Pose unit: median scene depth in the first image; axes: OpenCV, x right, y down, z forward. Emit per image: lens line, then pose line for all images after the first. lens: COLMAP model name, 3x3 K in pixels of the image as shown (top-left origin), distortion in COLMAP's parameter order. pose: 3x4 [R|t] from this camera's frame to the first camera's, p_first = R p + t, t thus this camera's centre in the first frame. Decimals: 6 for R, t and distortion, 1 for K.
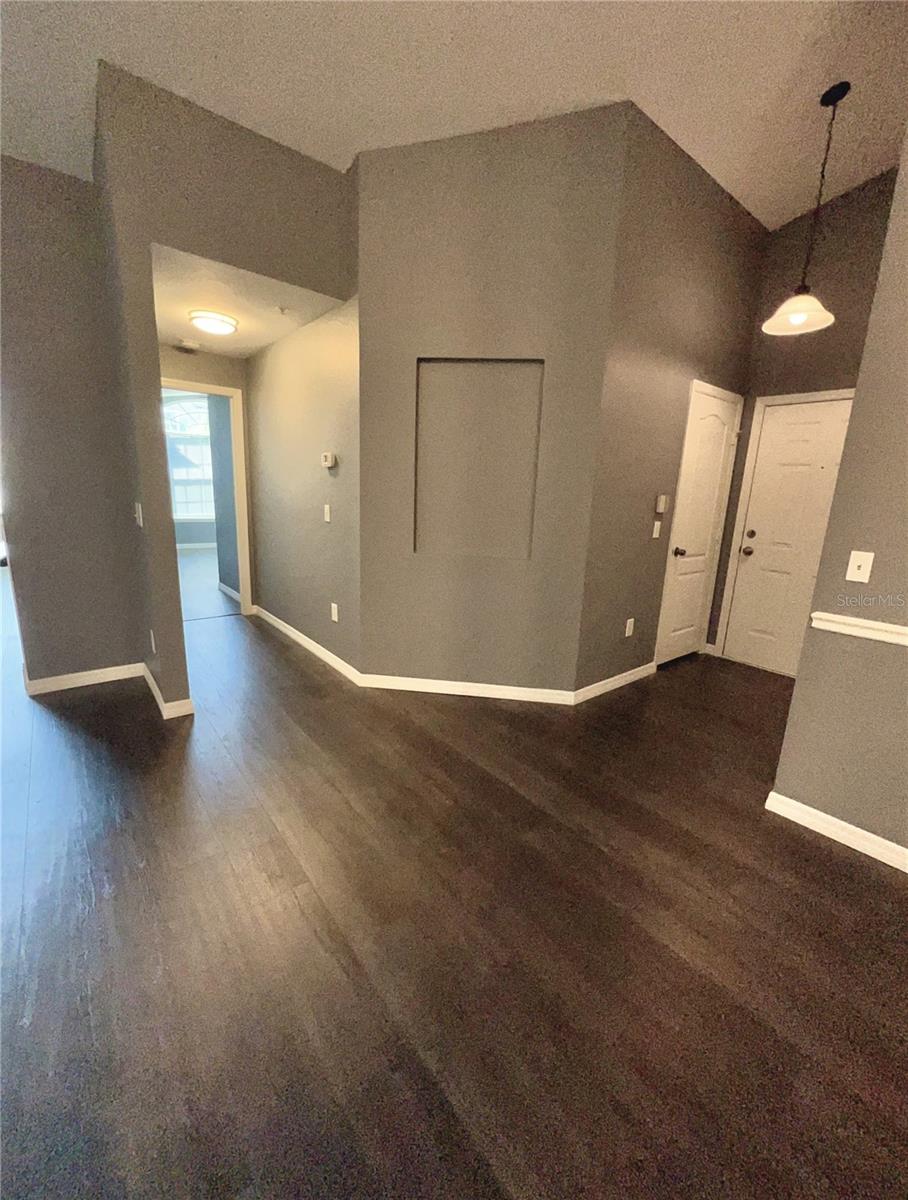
lens RADIAL K [[486.3, 0, 453.4], [0, 486.3, 596.4], [0, 0, 1]] dist [-0.002296, -0.000532]
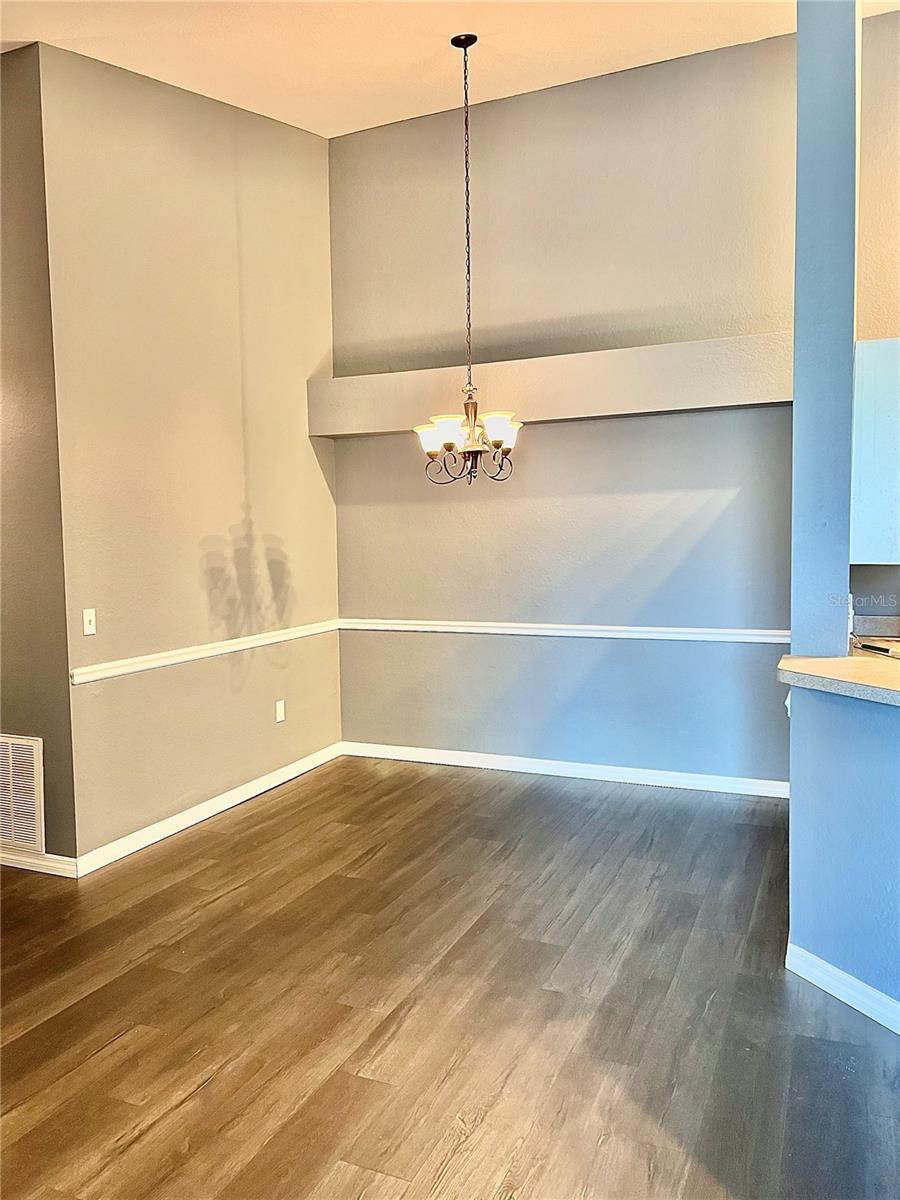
lens RADIAL K [[908.2, 0, 445.7], [0, 908.2, 600.5], [0, 0, 1]] dist [-0.034504, -0.001319]
pose [[-0.457329, -0.099296, 0.883737, -0.906667], [0.189921, 0.959915, 0.206139, -0.244409], [-0.868781, 0.262114, -0.420138, 0.704143]]
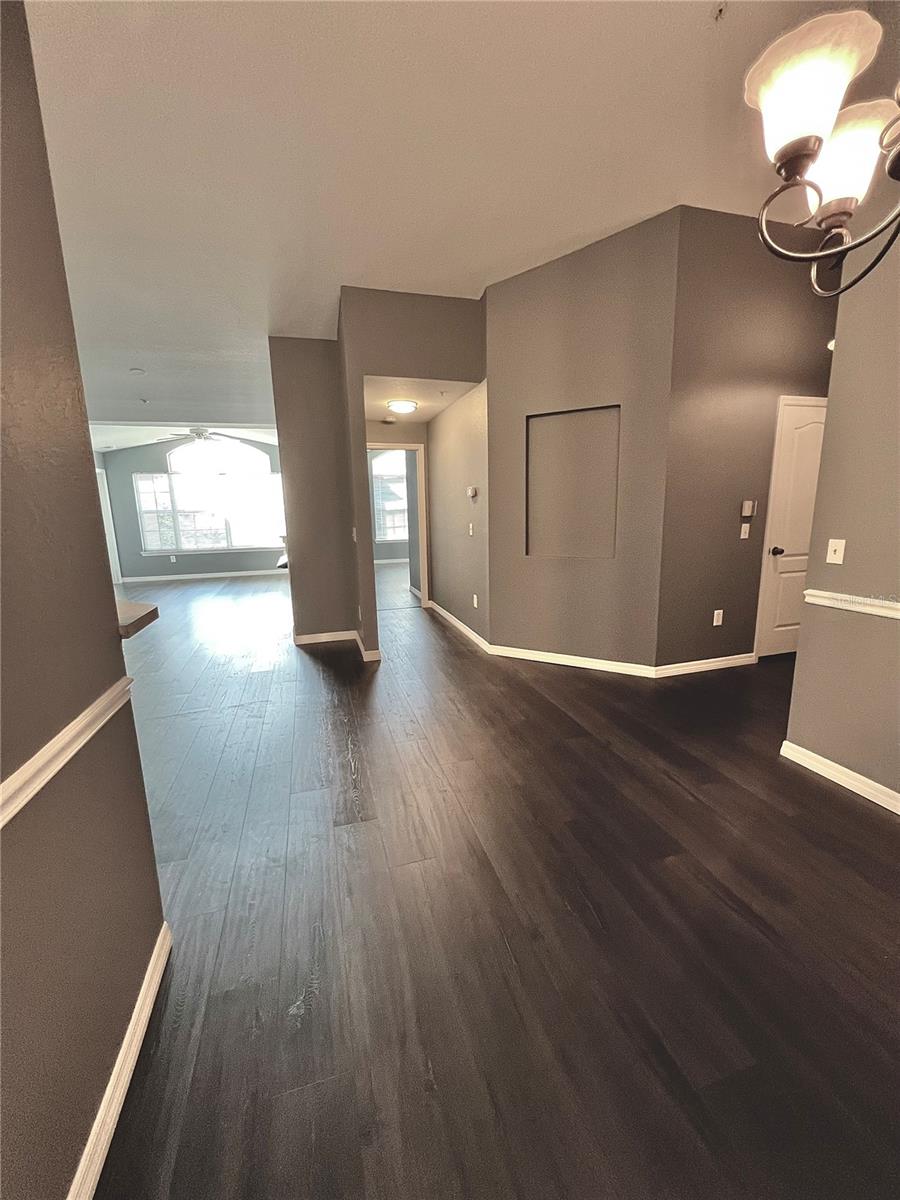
lens RADIAL K [[478.6, 0, 451.6], [0, 478.6, 600.3], [0, 0, 1]] dist [-0.001221, -0.000101]
pose [[0.922758, 0.014597, -0.385104, 0.241433], [-0.025194, 0.999430, -0.022485, 0.070416], [0.384556, 0.030451, 0.922599, -0.307460]]
